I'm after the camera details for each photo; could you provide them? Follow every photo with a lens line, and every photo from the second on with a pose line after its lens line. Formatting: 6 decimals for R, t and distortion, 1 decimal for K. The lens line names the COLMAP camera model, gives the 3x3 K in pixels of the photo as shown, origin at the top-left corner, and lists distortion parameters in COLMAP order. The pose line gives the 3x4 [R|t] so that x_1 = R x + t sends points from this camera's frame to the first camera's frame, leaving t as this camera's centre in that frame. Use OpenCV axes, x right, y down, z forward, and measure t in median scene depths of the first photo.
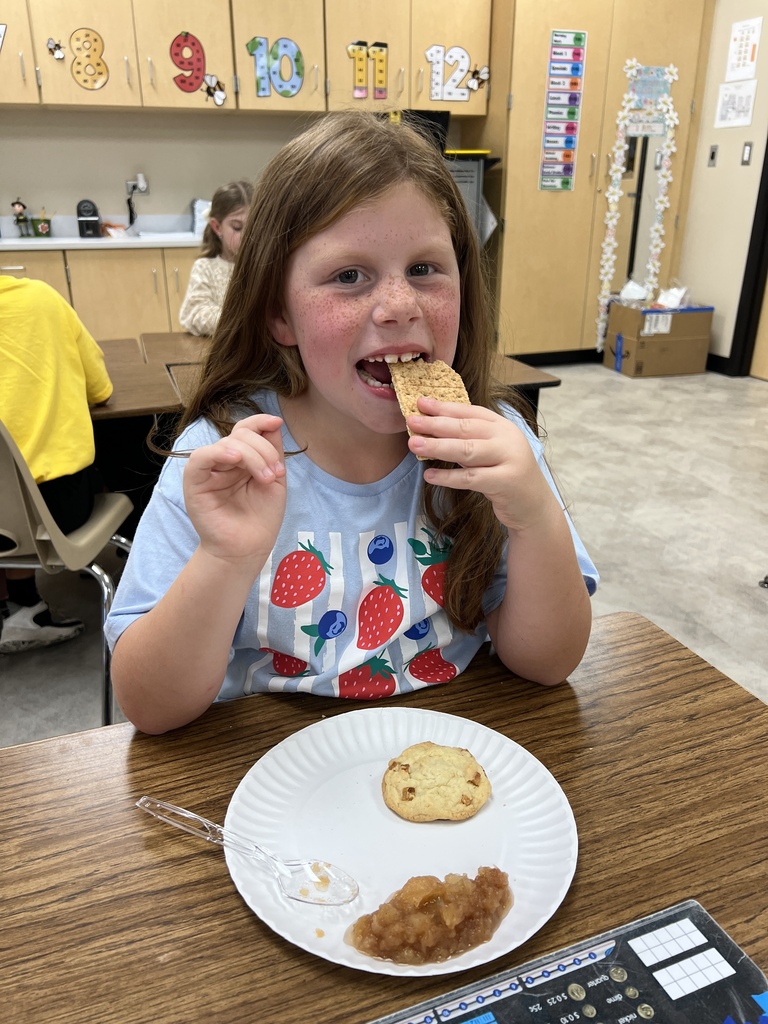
lens RADIAL K [[776.5, 0, 387.7], [0, 776.5, 507.4], [0, 0, 1]] dist [0.022453, -0.035492]
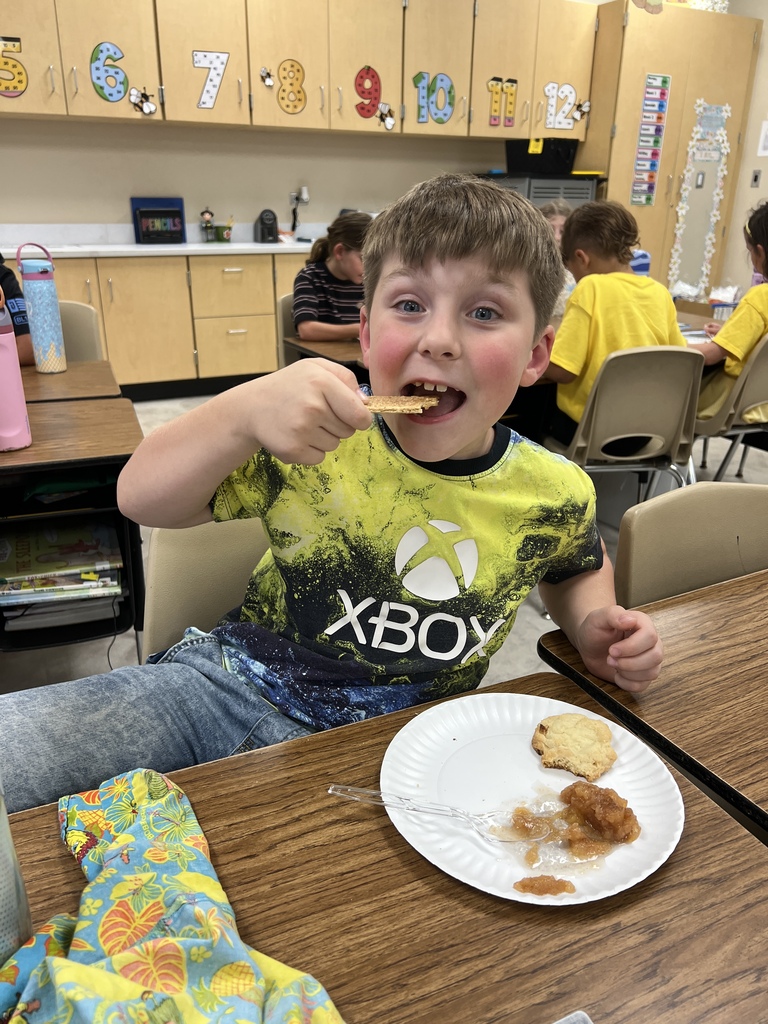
lens RADIAL K [[776.5, 0, 379.7], [0, 776.5, 515.6], [0, 0, 1]] dist [0.022453, -0.035492]
pose [[0.987878, -0.048558, 0.147443, -0.401675], [0.049094, 0.998794, -0.000002, 0.054418], [-0.147265, 0.007241, 0.989071, -0.133053]]
